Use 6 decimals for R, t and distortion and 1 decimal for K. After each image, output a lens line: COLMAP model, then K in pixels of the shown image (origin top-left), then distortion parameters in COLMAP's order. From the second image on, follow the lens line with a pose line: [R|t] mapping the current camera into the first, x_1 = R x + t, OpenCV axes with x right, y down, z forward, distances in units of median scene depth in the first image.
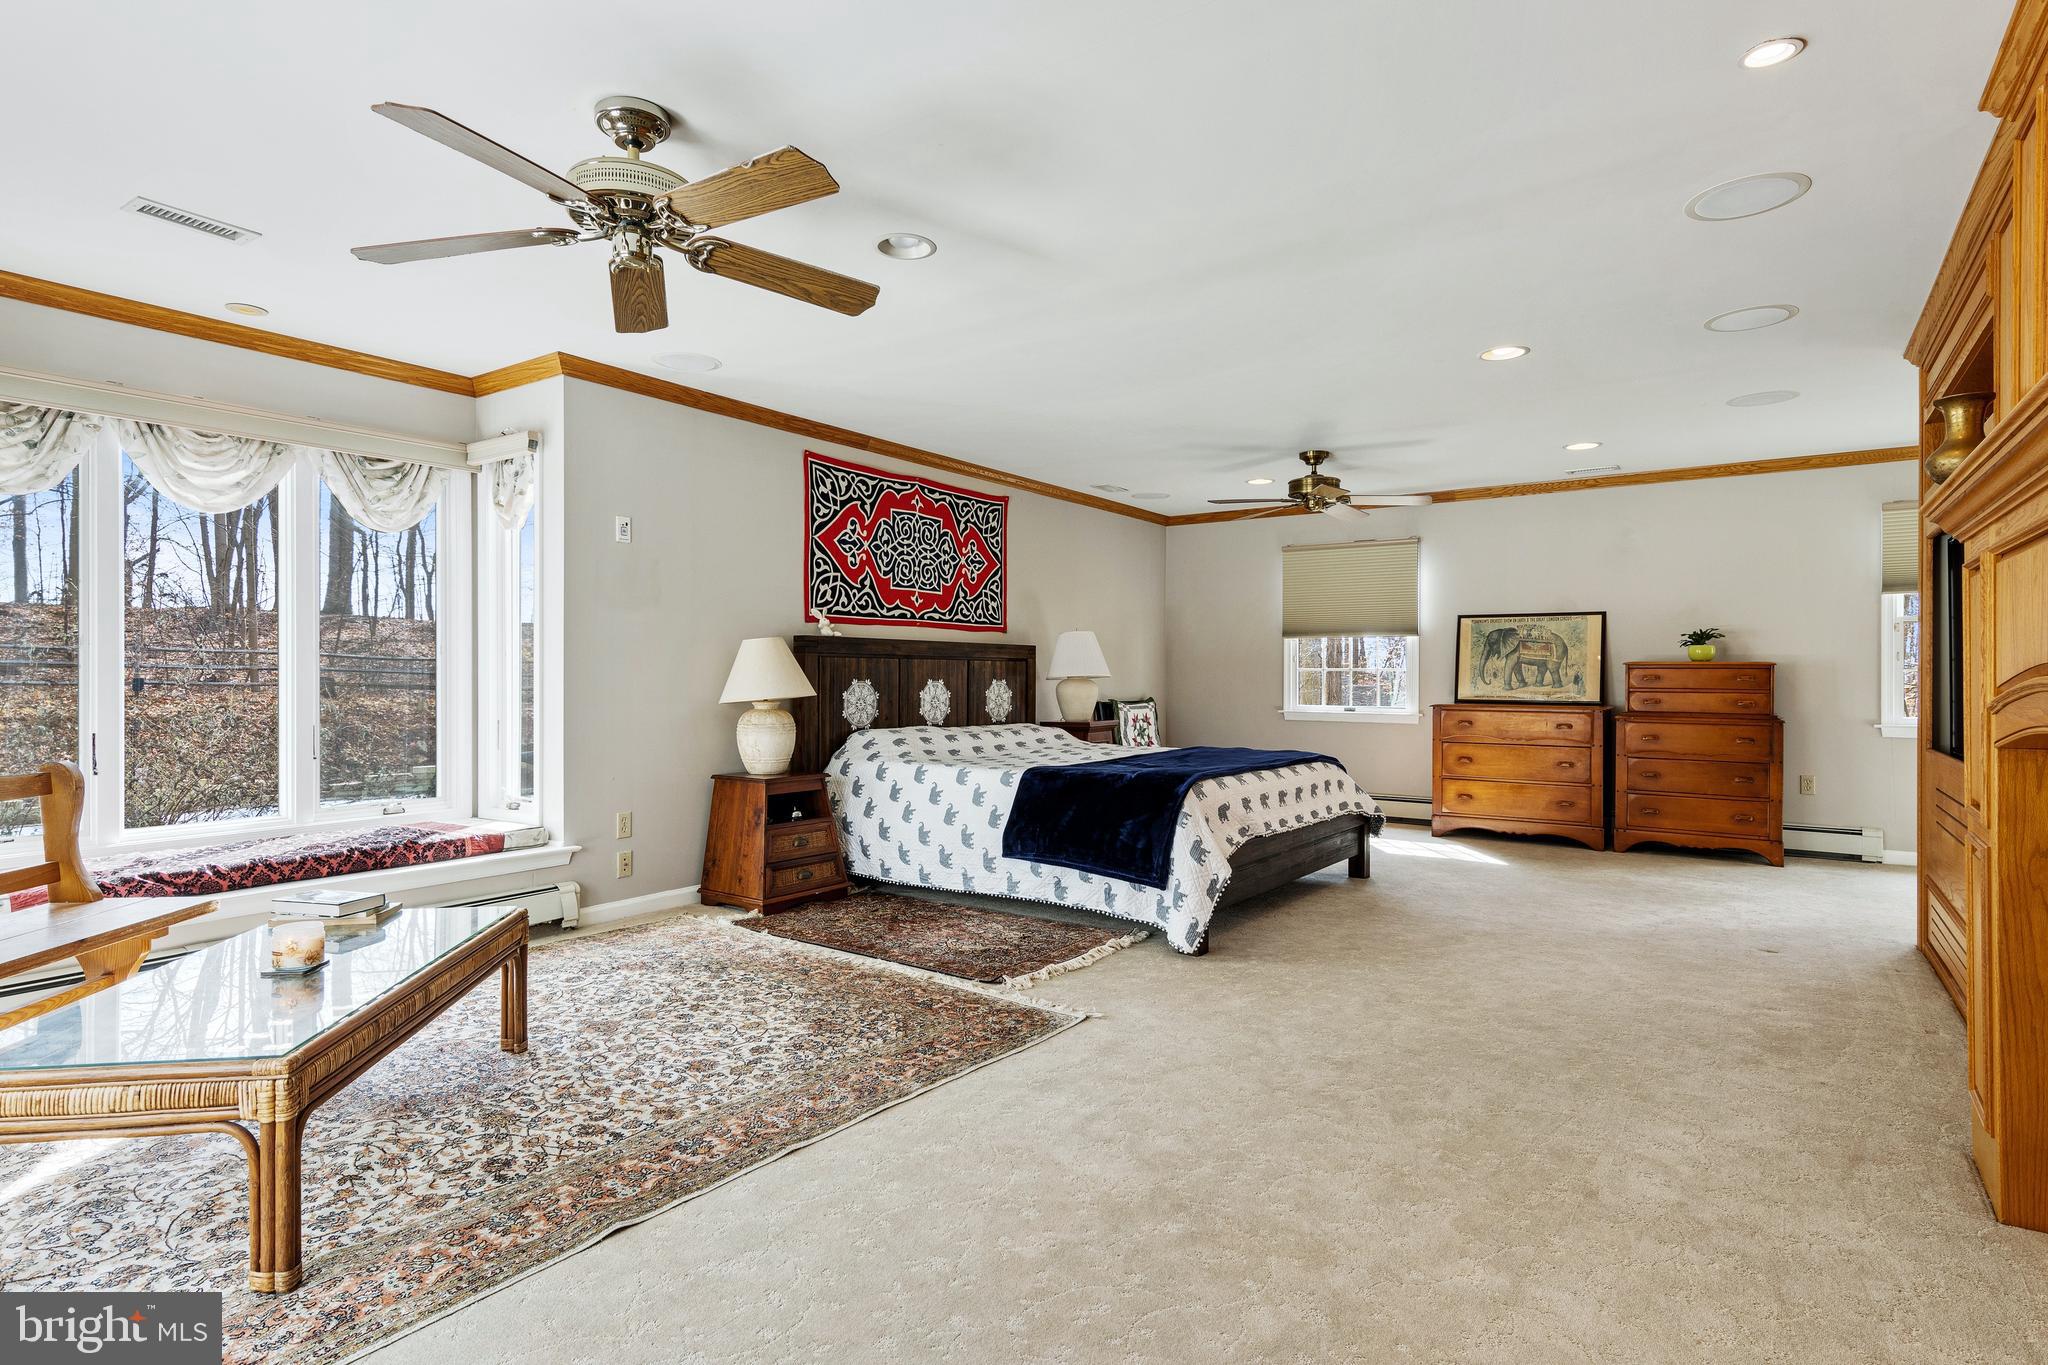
lens RADIAL K [[1053.6, 0, 1023.9], [0, 1053.6, 679.2], [0, 0, 1]] dist [0.013760, -0.003918]
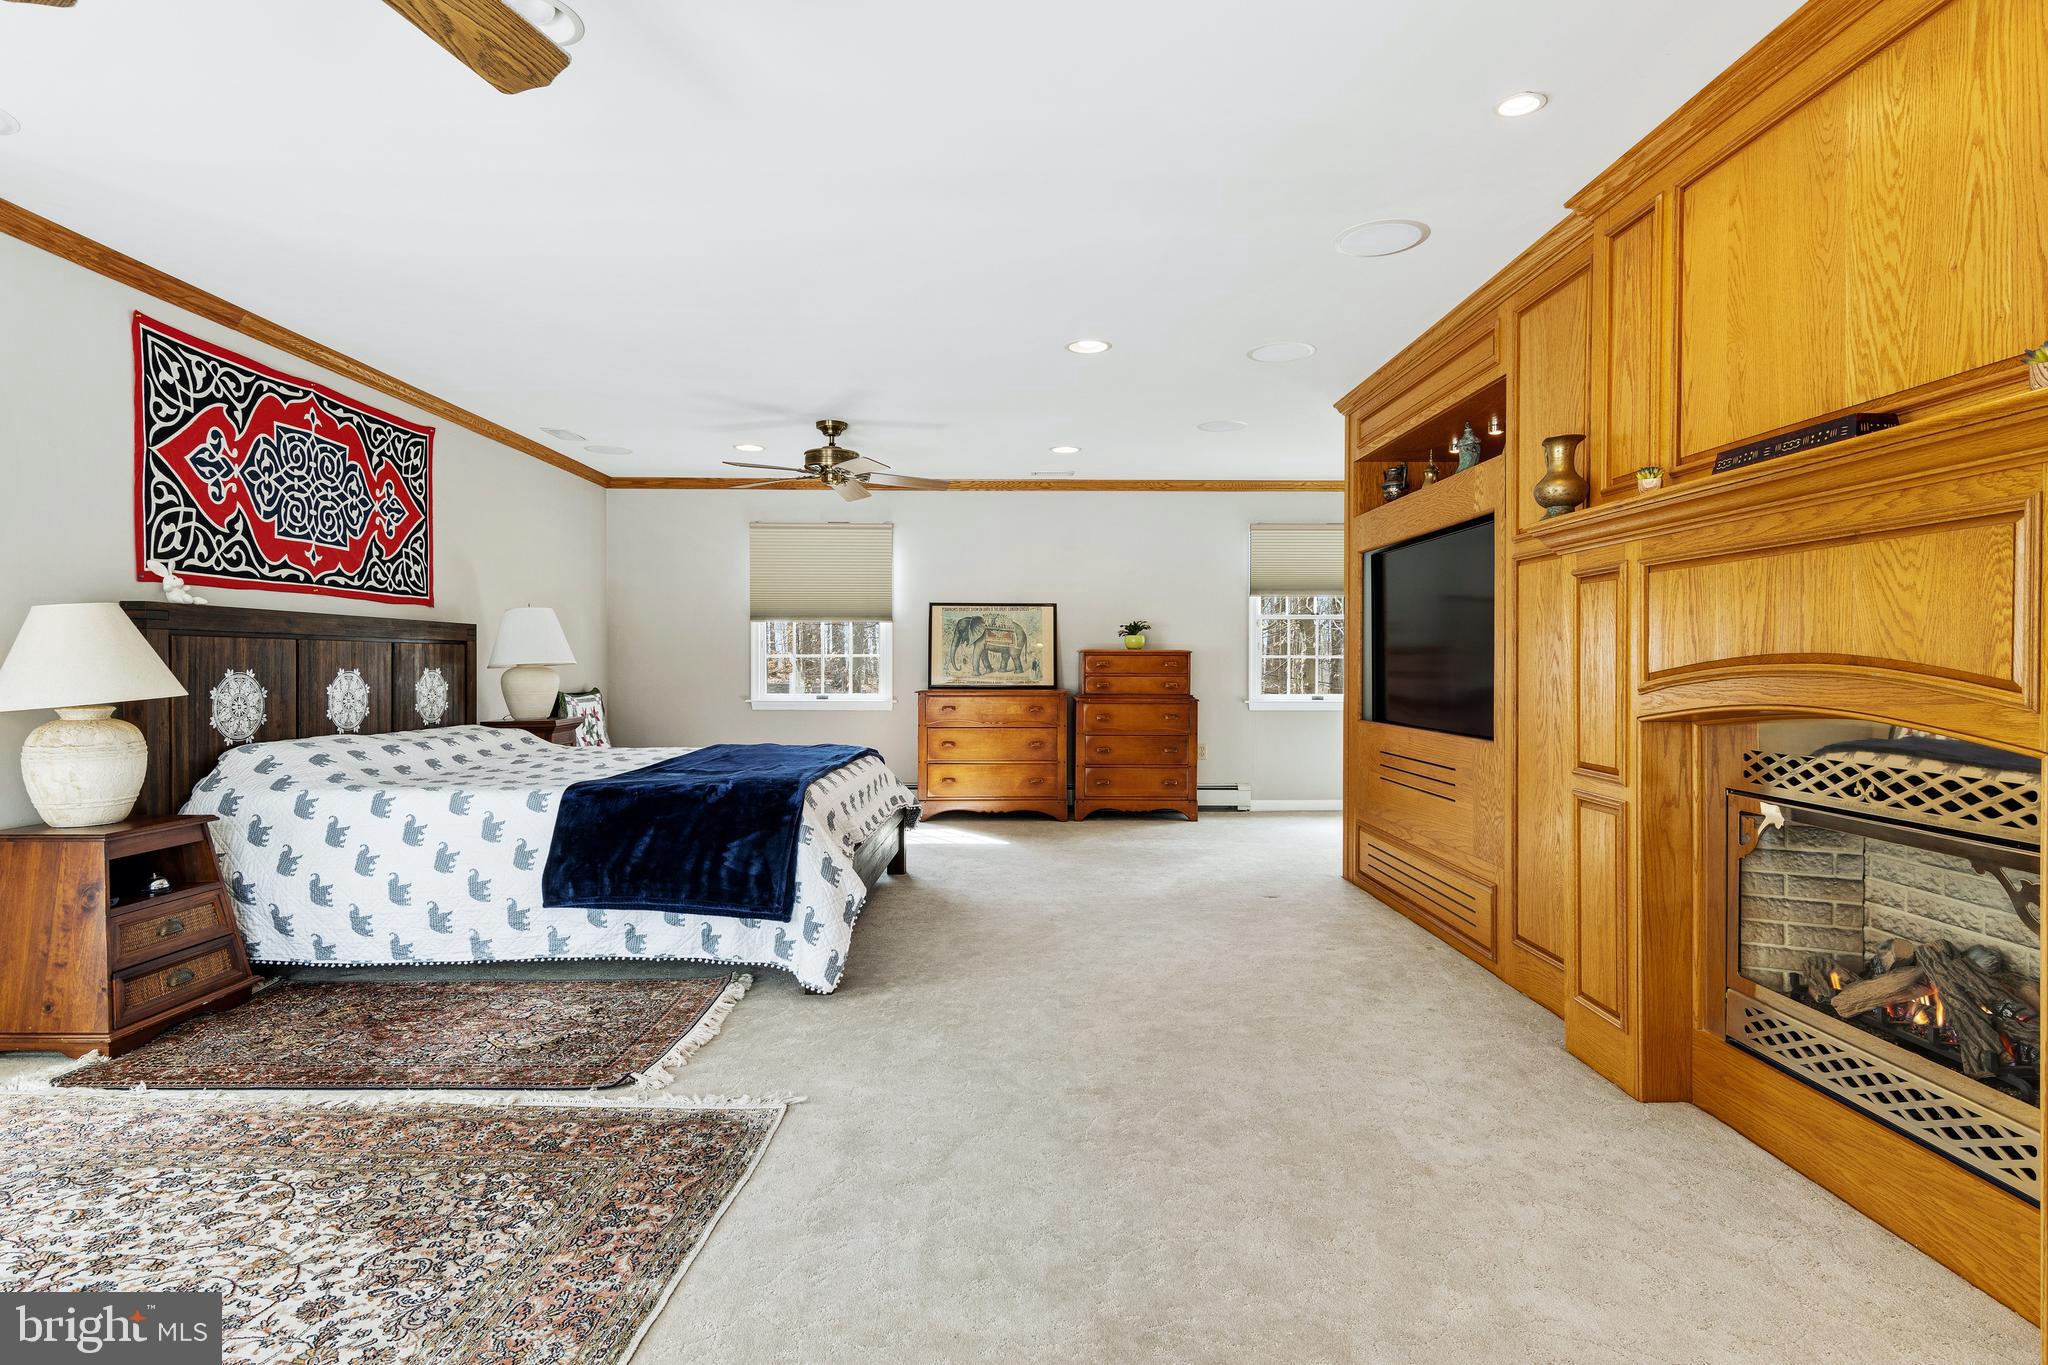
lens RADIAL K [[1053.6, 0, 1028.8], [0, 1053.6, 673.2], [0, 0, 1]] dist [0.013760, -0.003918]
pose [[0.809064, -0.008069, 0.587665, -0.157770], [0.003419, 0.999953, 0.009024, -0.002179], [-0.587711, -0.005292, 0.809054, 0.170981]]
